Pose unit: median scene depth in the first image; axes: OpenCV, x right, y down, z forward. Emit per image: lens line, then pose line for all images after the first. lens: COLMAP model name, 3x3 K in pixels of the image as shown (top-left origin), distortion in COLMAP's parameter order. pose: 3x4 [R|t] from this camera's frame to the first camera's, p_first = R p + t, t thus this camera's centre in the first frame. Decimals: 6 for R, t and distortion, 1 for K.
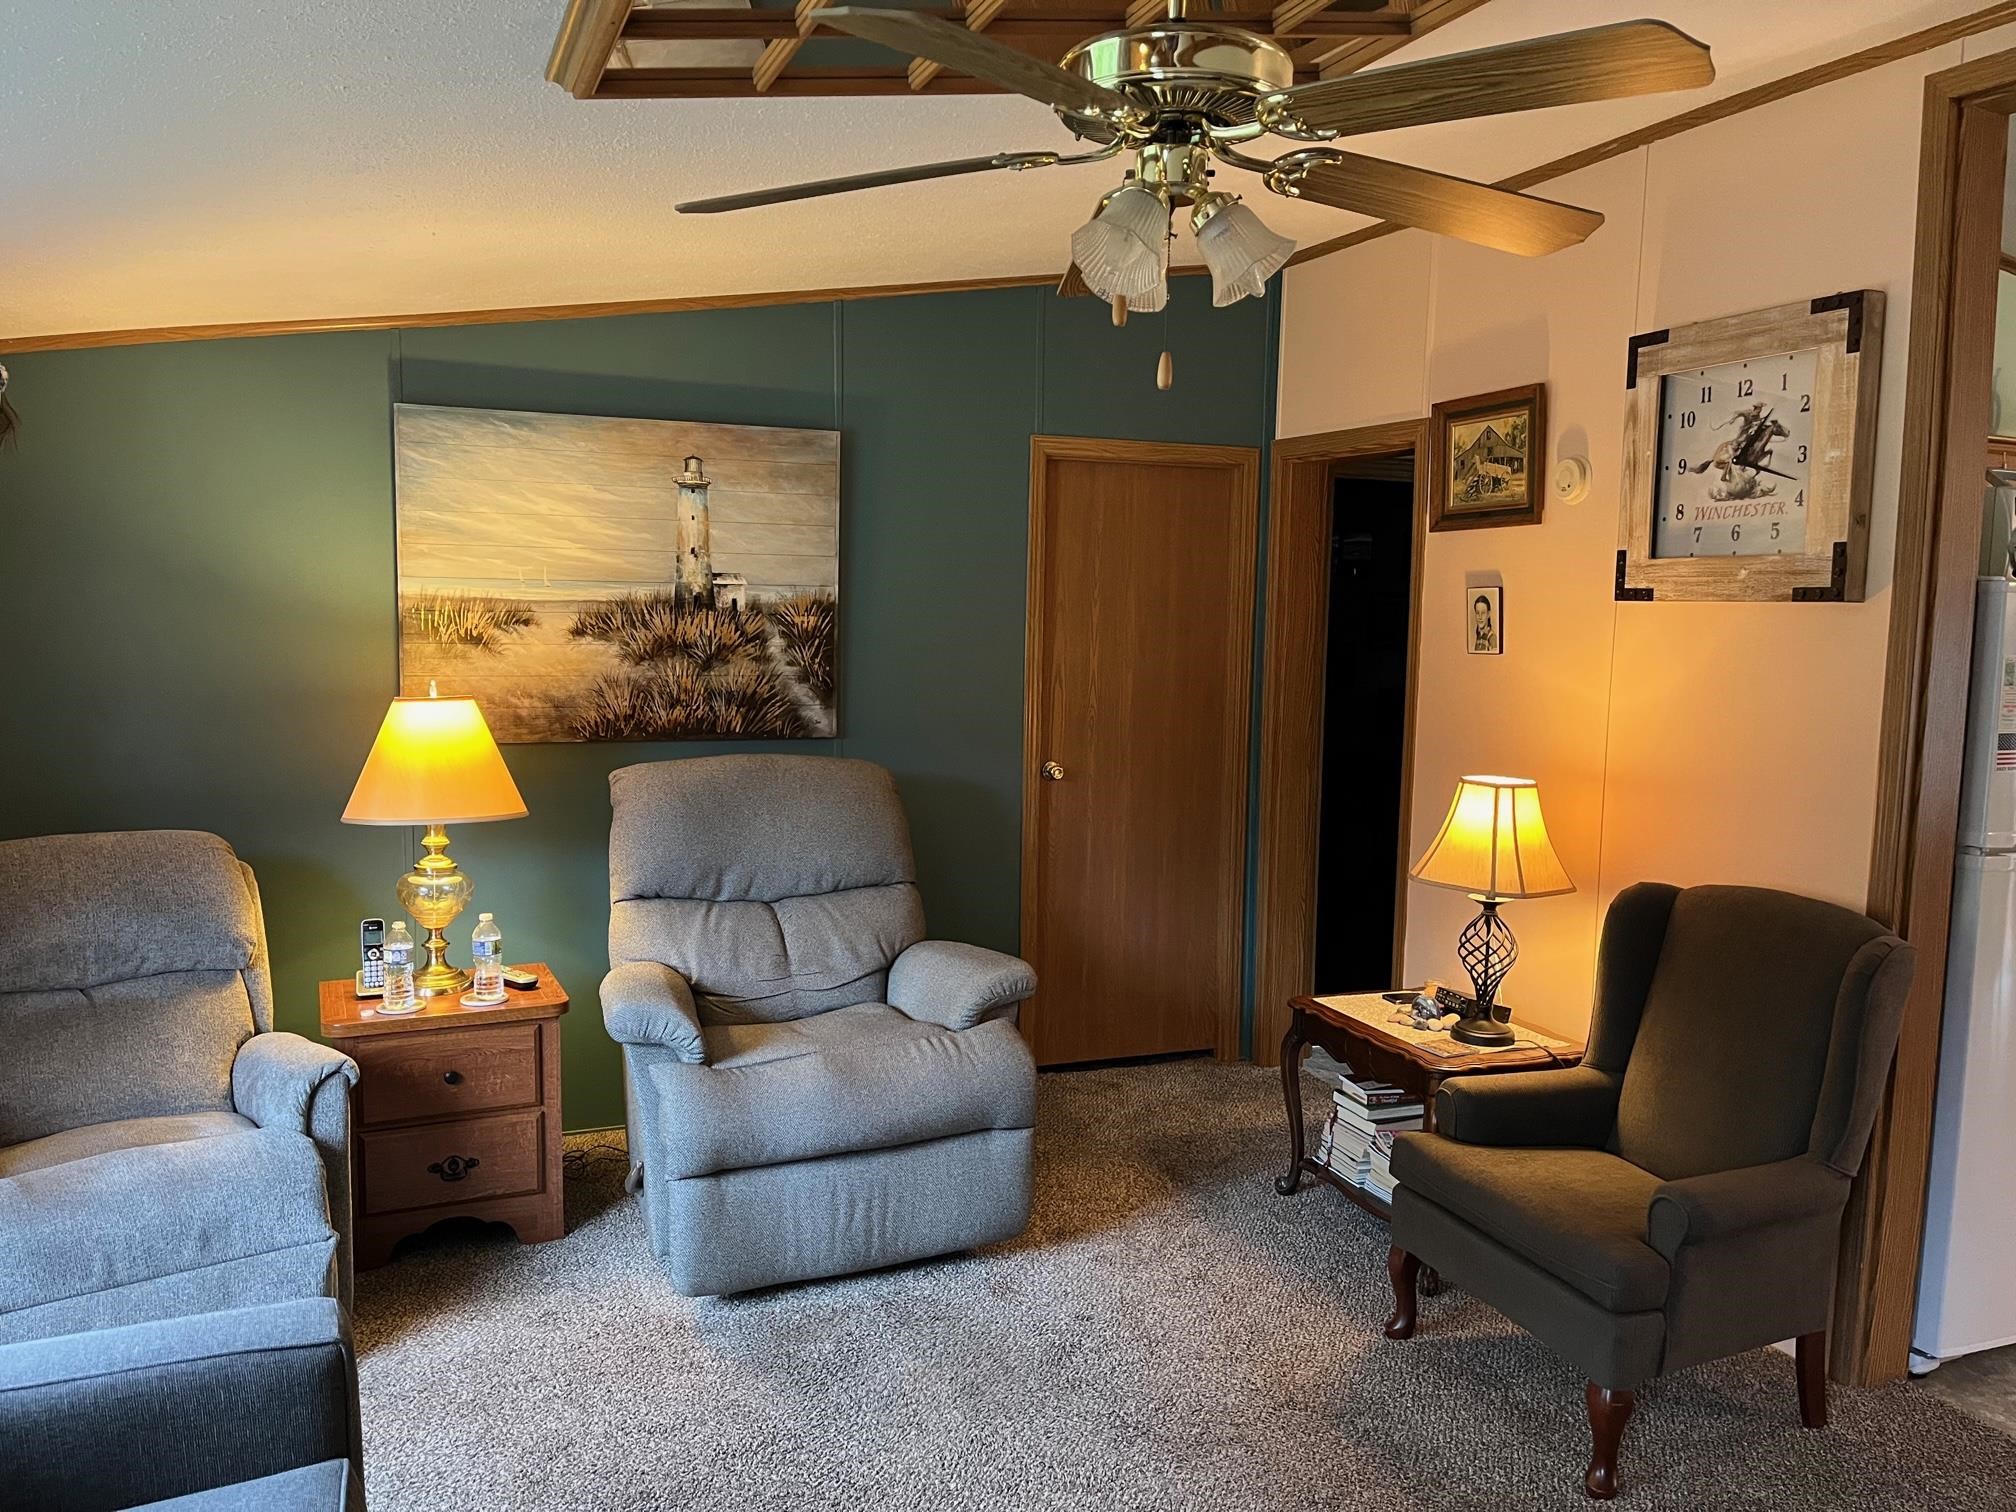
lens RADIAL K [[1529.9, 0, 1016.1], [0, 1529.9, 762.5], [0, 0, 1]] dist [0.068686, -0.095335]
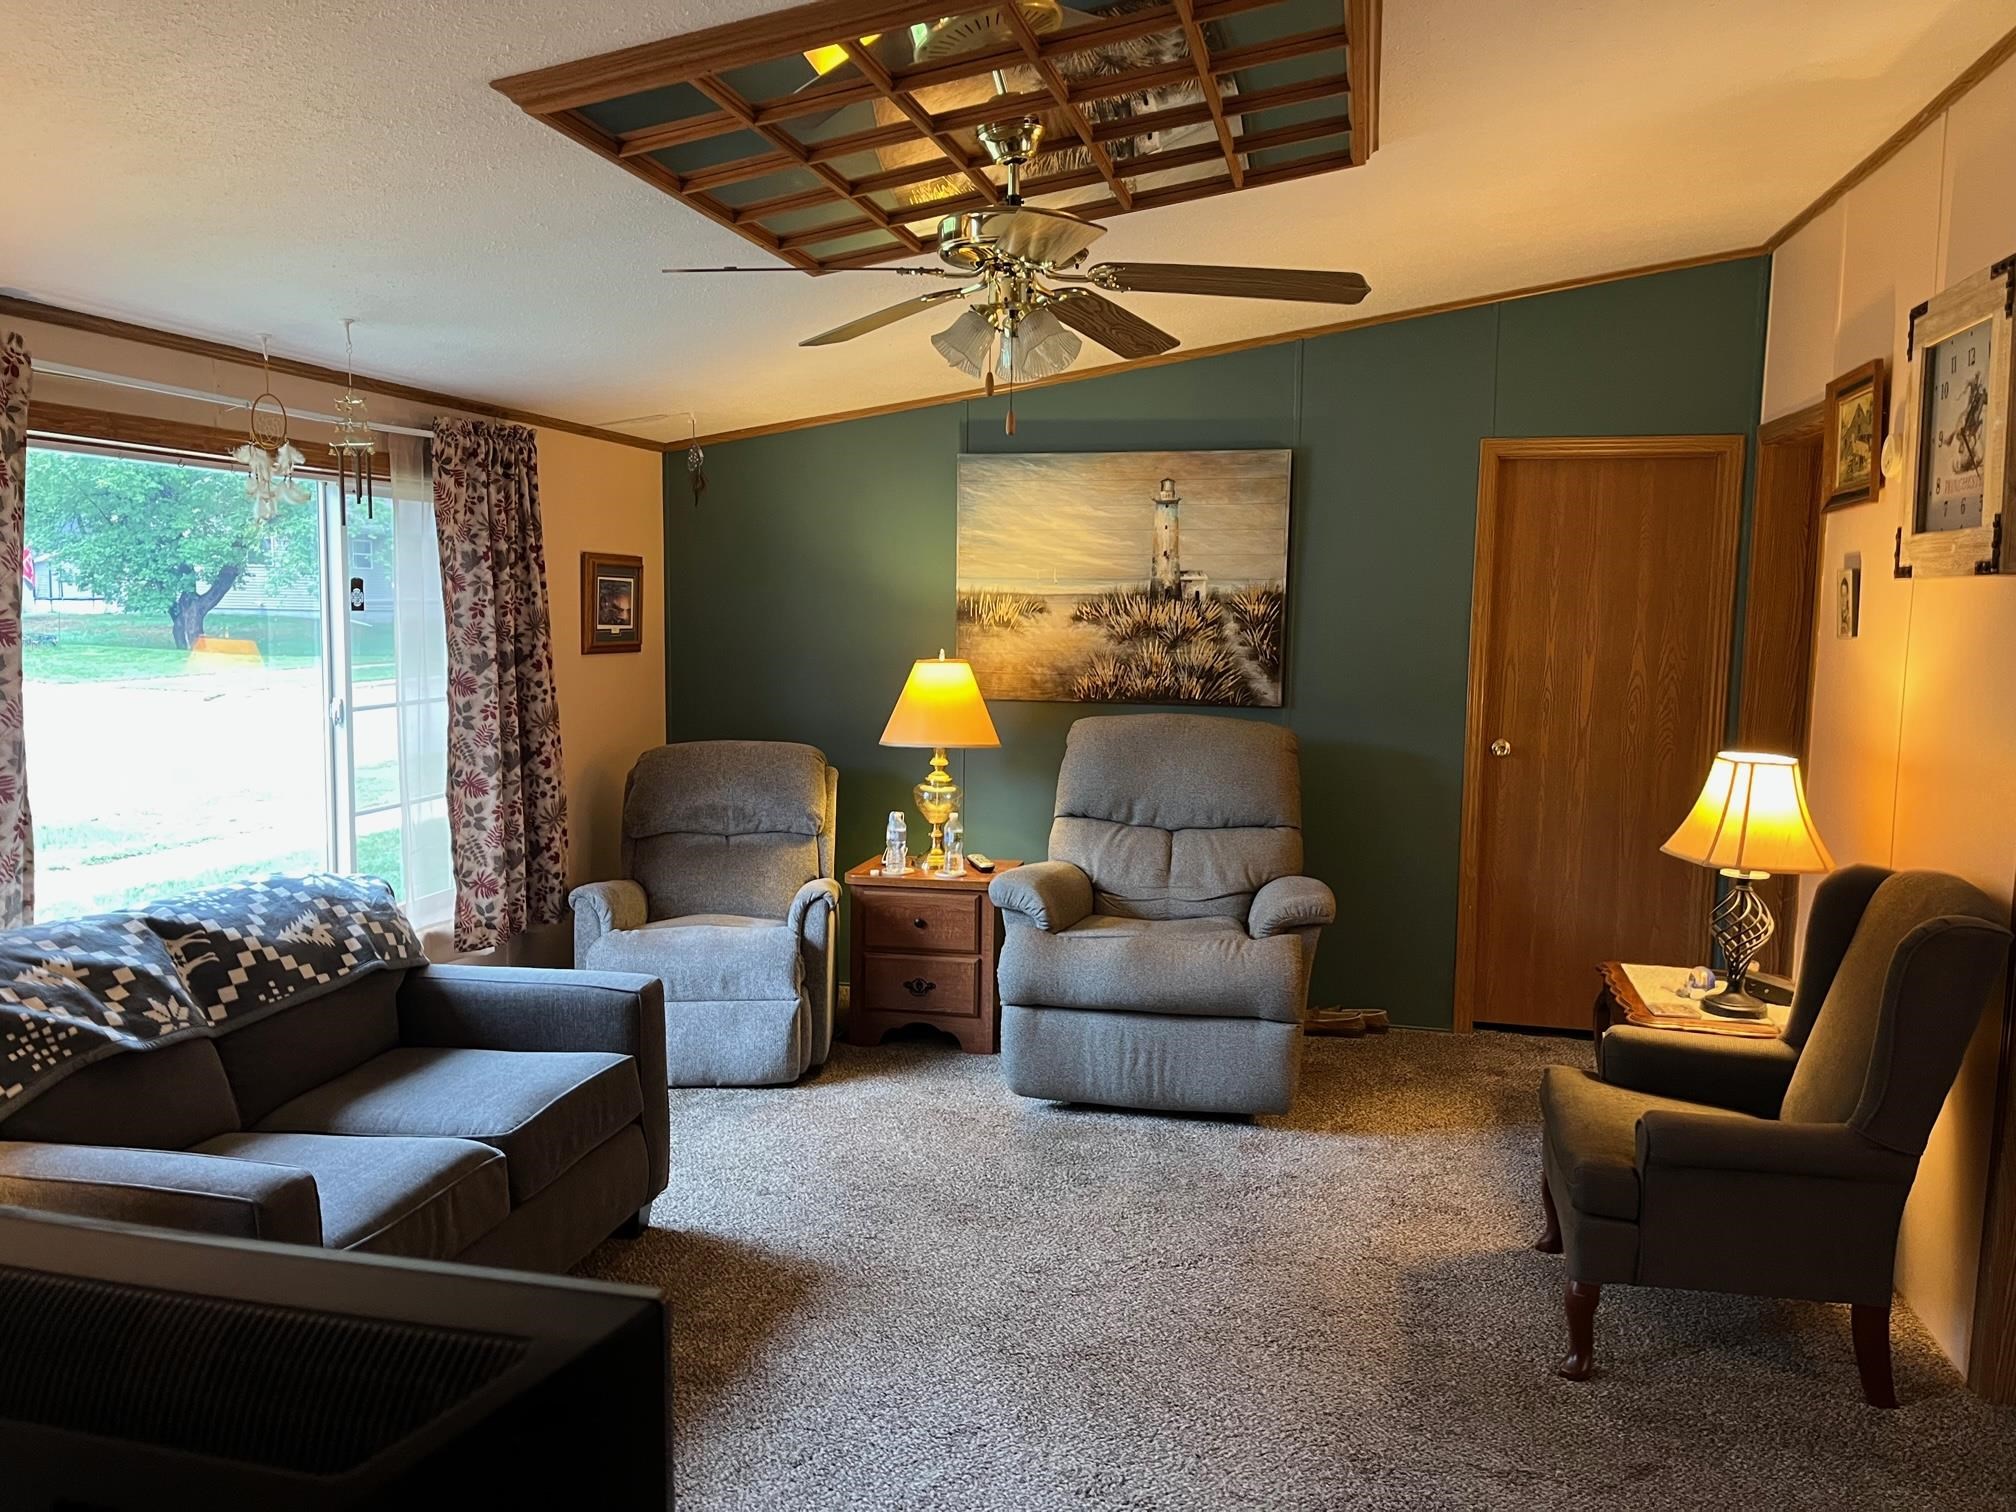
lens RADIAL K [[1522.4, 0, 997.9], [0, 1522.4, 761.0], [0, 0, 1]] dist [0.132662, -0.245624]
pose [[0.809809, 0.054681, -0.584141, 0.434585], [-0.059778, 0.998156, 0.010565, 0.028268], [0.583641, 0.026364, 0.811584, -0.098648]]
